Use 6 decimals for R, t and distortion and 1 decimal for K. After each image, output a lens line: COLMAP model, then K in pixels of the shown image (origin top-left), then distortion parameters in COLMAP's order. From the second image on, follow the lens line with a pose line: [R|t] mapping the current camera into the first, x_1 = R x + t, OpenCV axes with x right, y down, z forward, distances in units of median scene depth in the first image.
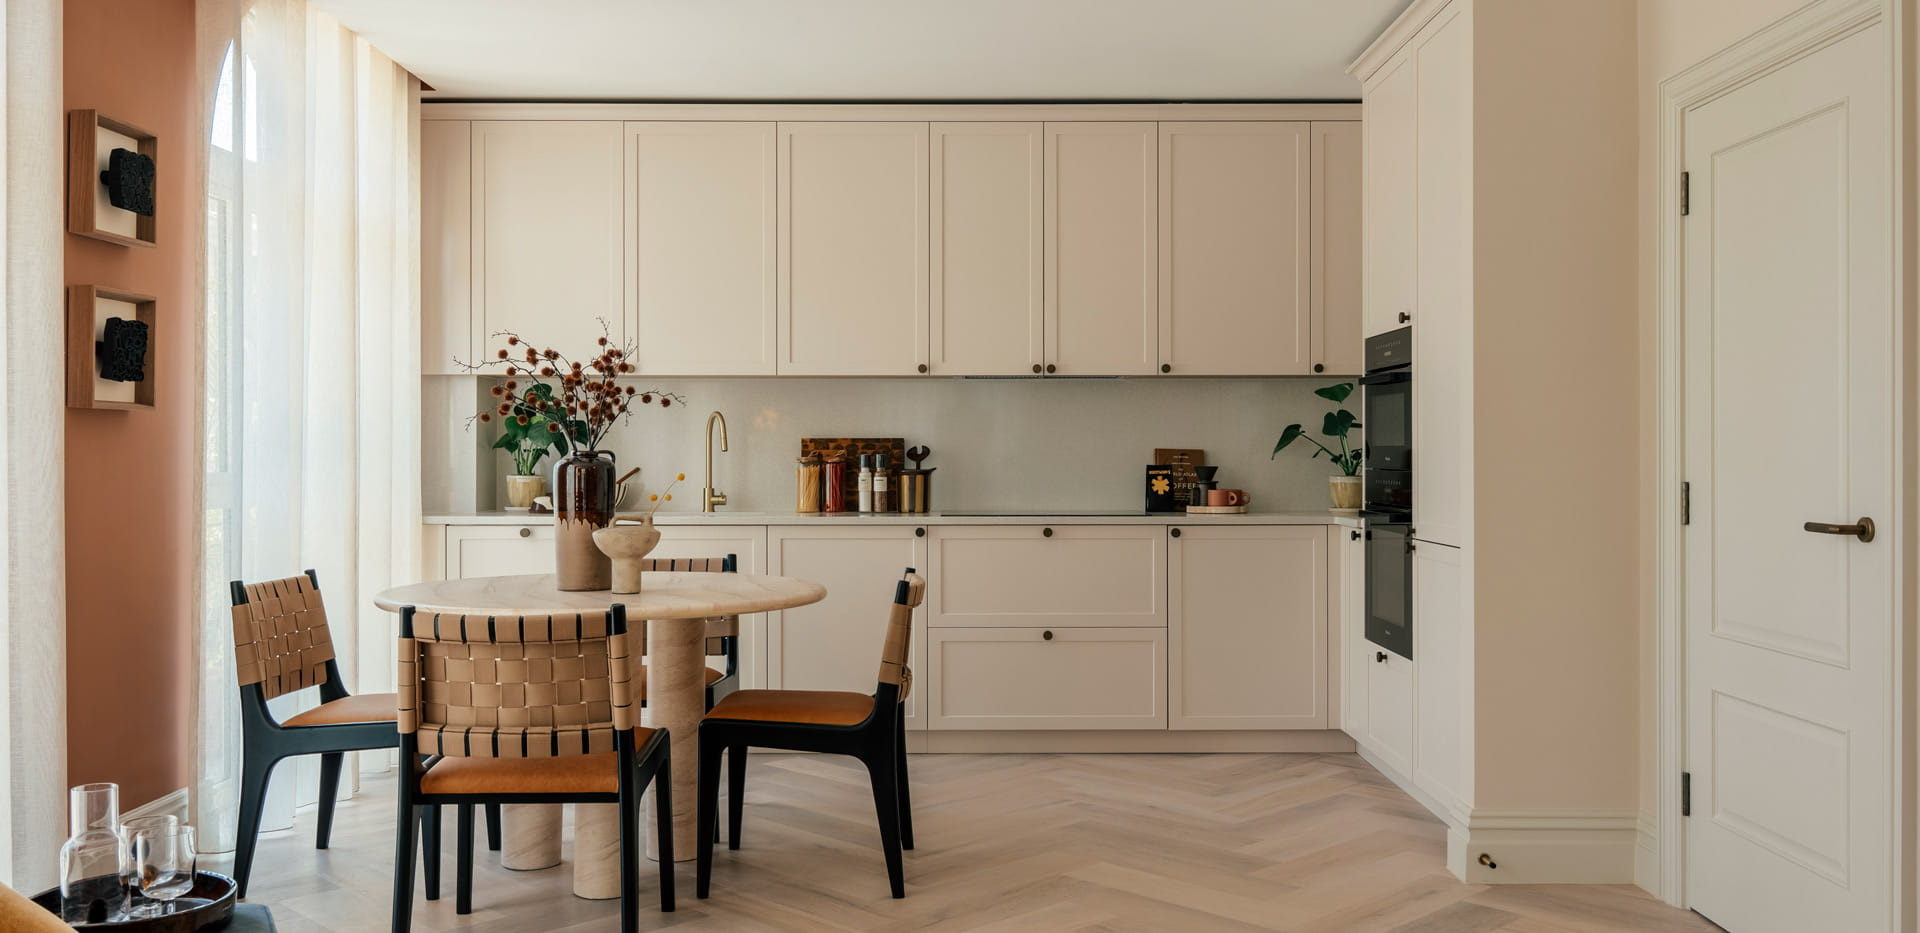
lens RADIAL K [[1601.8, 0, 960.0], [0, 1601.8, 466.5], [0, 0, 1]] dist [-0.000884, -0.003546]
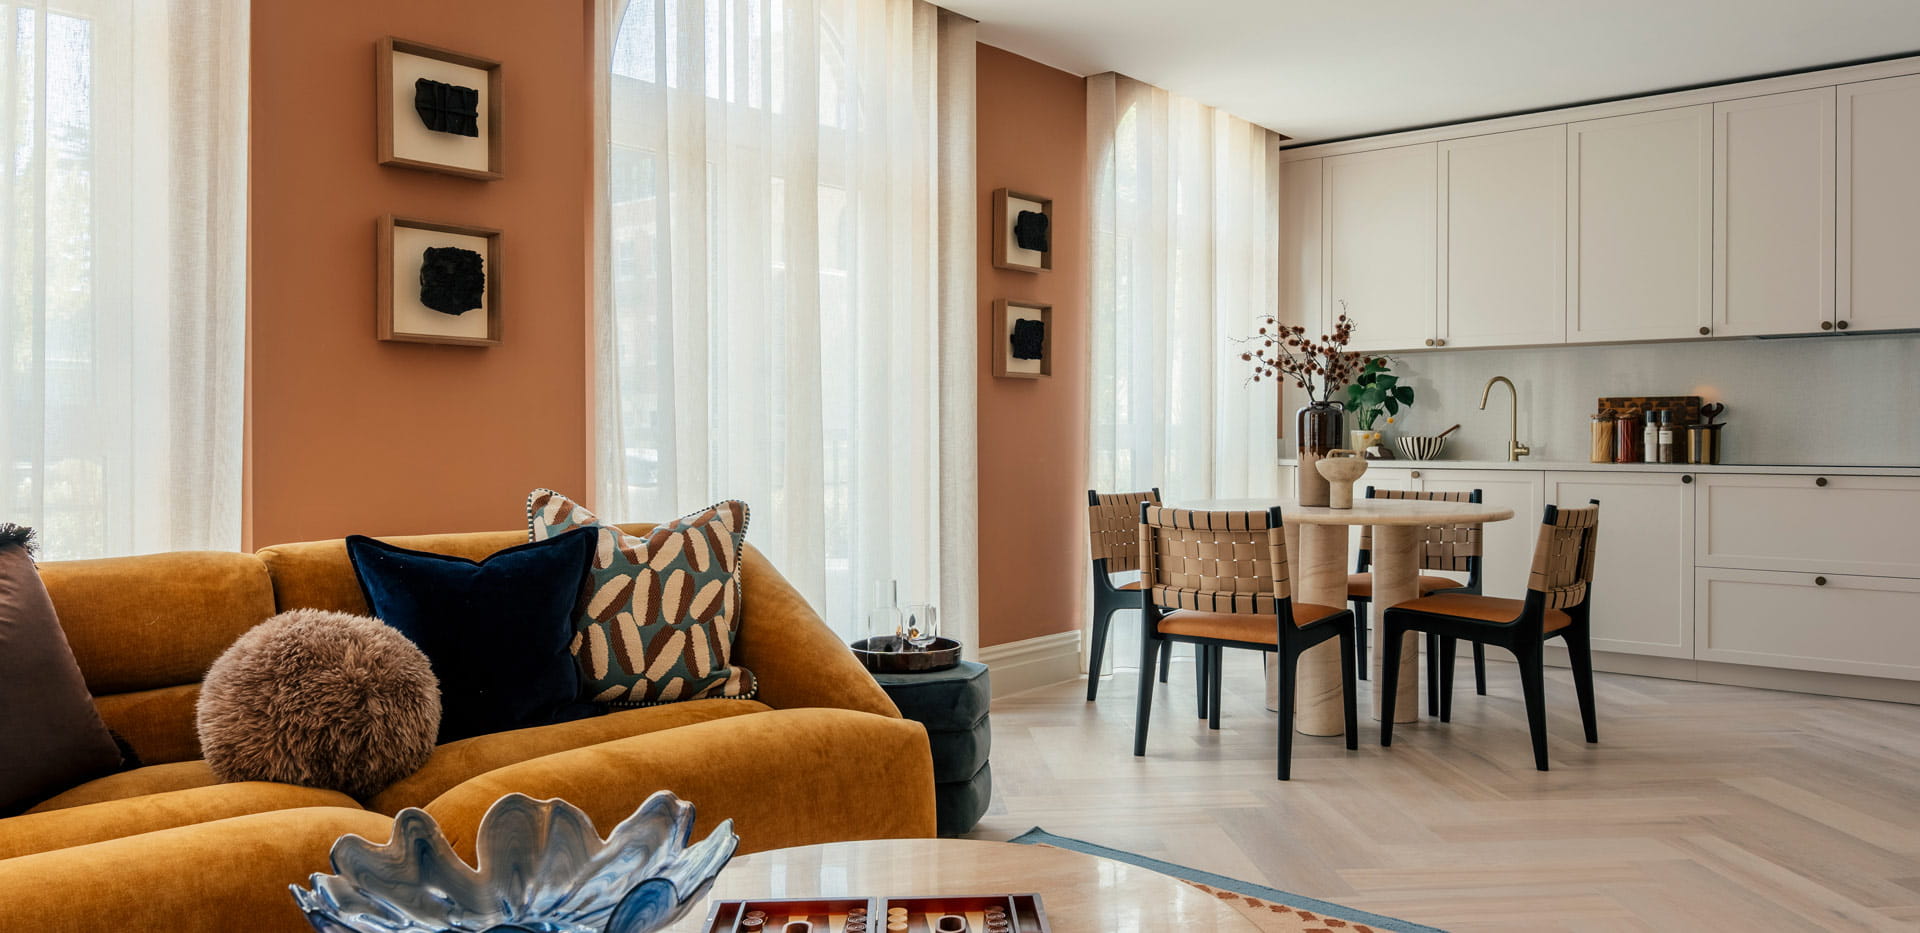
lens RADIAL K [[1350.4, 0, 960.0], [0, 1350.4, 466.5], [0, 0, 1]] dist [-0.002406, -0.002264]
pose [[0.753987, 0.016108, -0.656692, 0.234926], [-0.008434, 0.999854, 0.014842, 0.025742], [0.656835, -0.005652, 0.754013, -0.032311]]
